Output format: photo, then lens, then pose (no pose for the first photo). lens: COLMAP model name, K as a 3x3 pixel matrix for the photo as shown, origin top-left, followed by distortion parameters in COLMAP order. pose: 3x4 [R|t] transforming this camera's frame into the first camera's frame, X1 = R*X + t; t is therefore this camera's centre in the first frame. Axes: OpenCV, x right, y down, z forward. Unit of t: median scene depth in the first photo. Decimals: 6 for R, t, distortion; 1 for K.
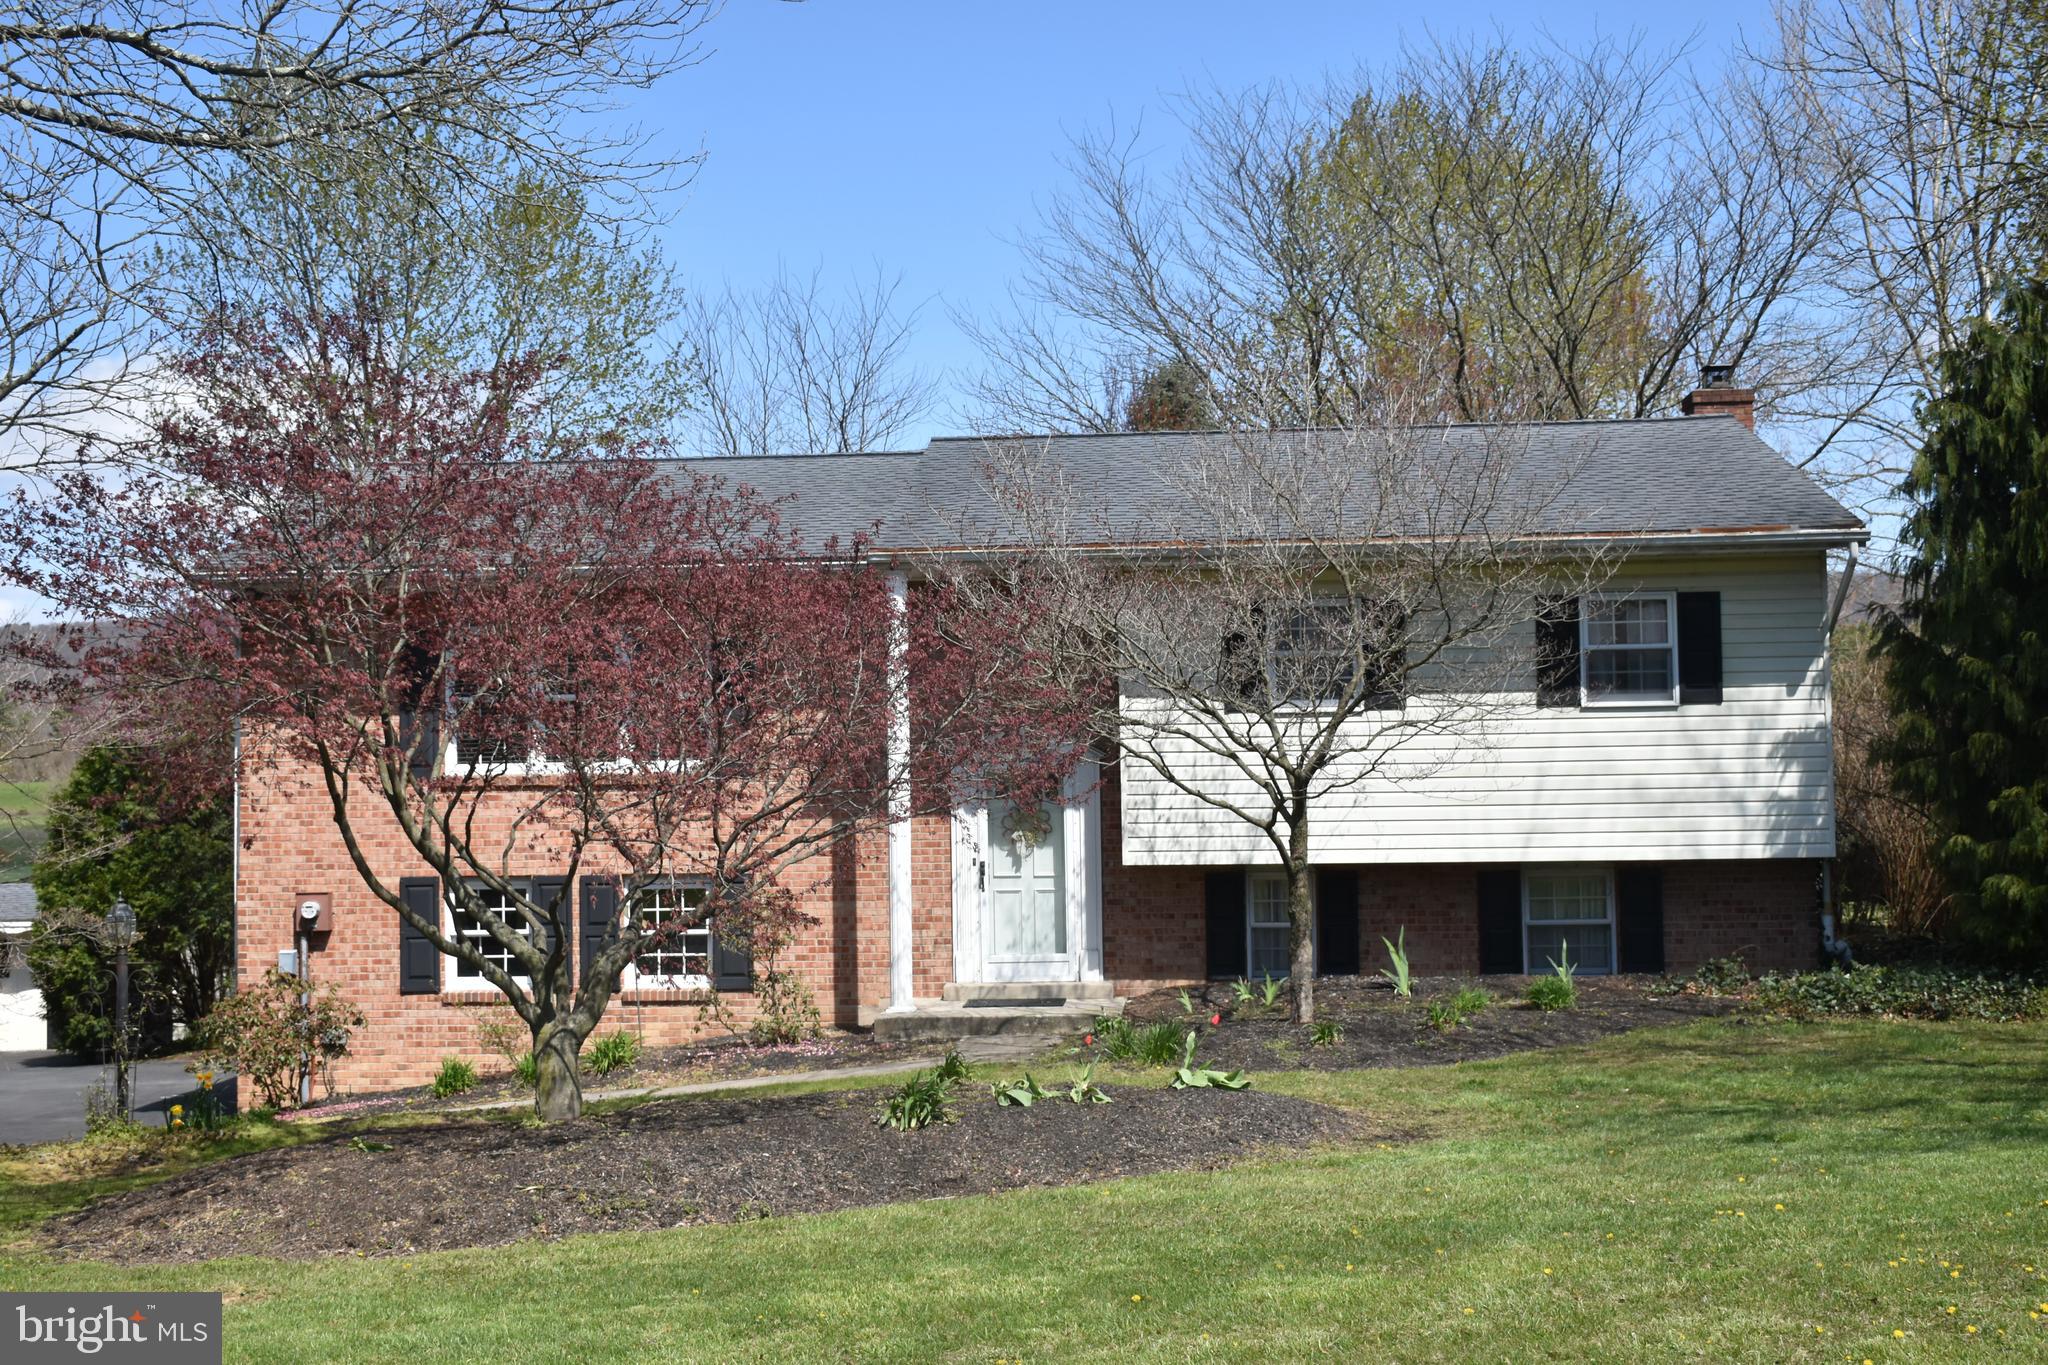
lens RADIAL K [[2412.5, 0, 1024.1], [0, 2412.5, 684.8], [0, 0, 1]] dist [0.003874, 0.000000]
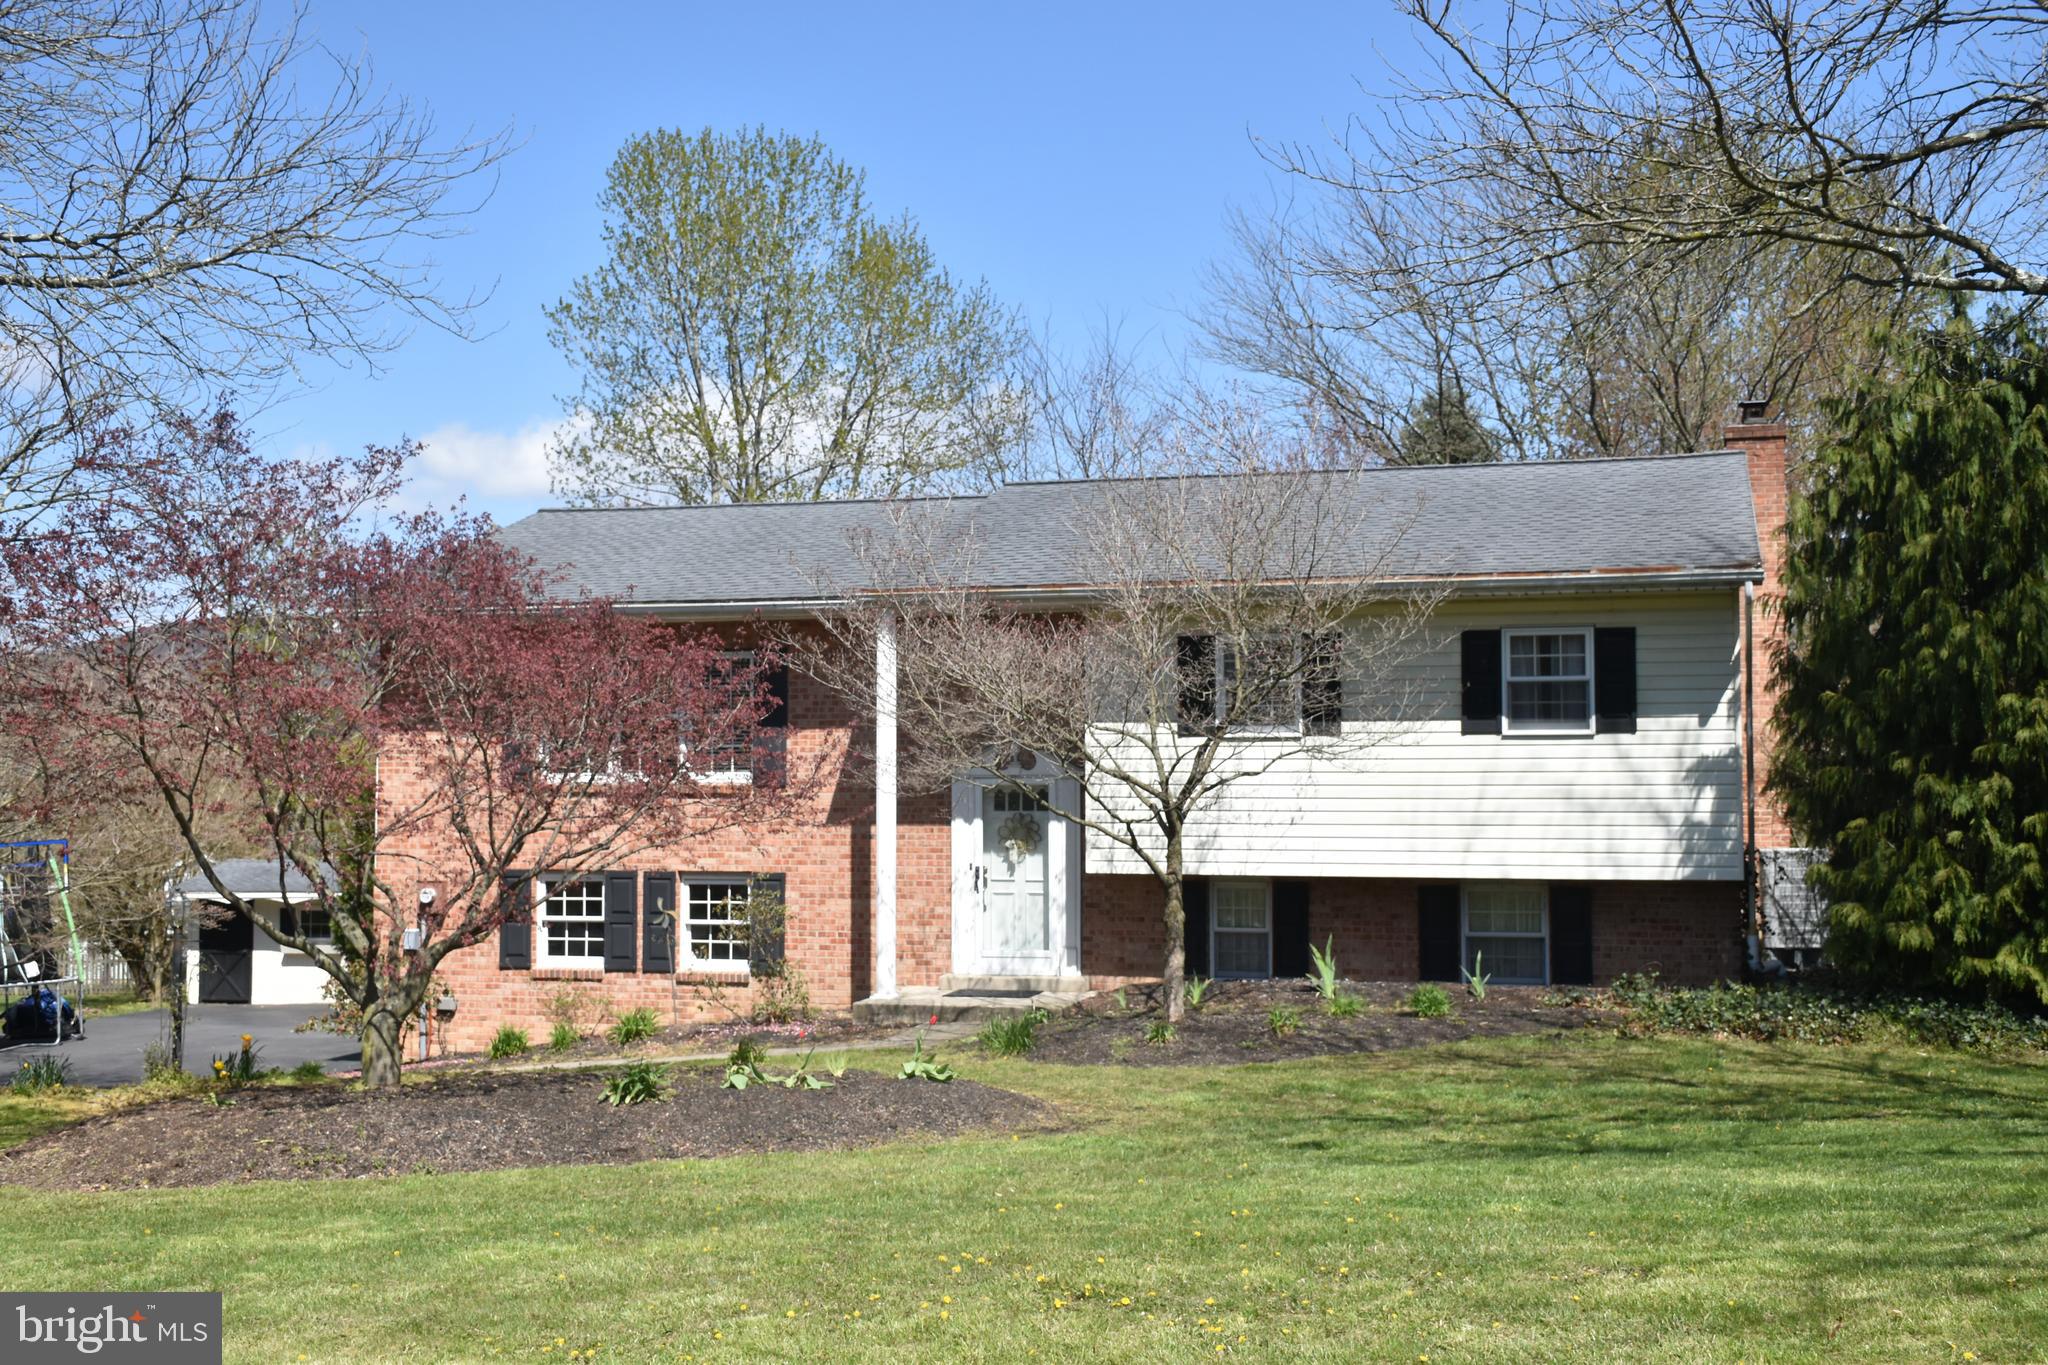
lens RADIAL K [[2251.5, 0, 1024.1], [0, 2251.5, 680.1], [0, 0, 1]] dist [0.007842, 0.000000]
pose [[0.980633, 0.004542, -0.195801, 0.215206], [-0.004465, 0.999990, 0.000836, -0.014787], [0.195802, 0.000054, 0.980643, -0.023094]]
